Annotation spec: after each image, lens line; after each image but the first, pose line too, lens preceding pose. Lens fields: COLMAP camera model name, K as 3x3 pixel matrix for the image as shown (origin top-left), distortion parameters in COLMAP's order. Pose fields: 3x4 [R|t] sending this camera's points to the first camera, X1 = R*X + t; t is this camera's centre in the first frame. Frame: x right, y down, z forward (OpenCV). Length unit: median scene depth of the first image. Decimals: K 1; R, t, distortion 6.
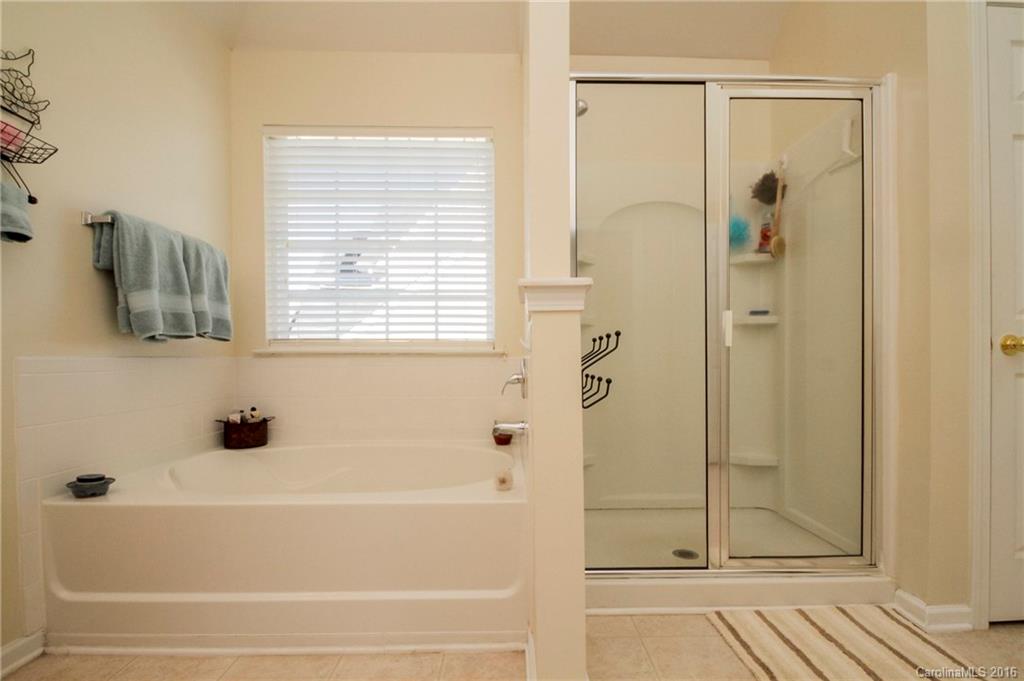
lens RADIAL K [[479.1, 0, 517.4], [0, 479.1, 361.6], [0, 0, 1]] dist [-0.019215, -0.000657]
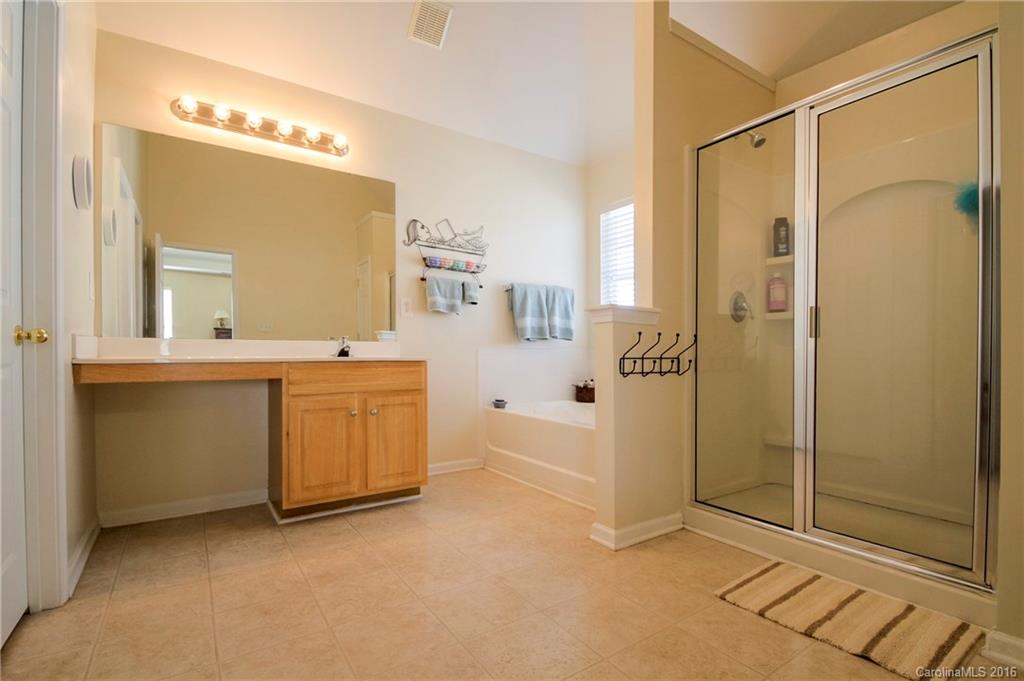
lens RADIAL K [[479.1, 0, 517.4], [0, 479.1, 361.6], [0, 0, 1]] dist [-0.019215, -0.000657]
pose [[0.534691, 0.015656, -0.844902, 0.997818], [-0.008131, 0.999877, 0.013381, 0.018566], [0.845008, -0.000285, 0.534753, -0.175063]]
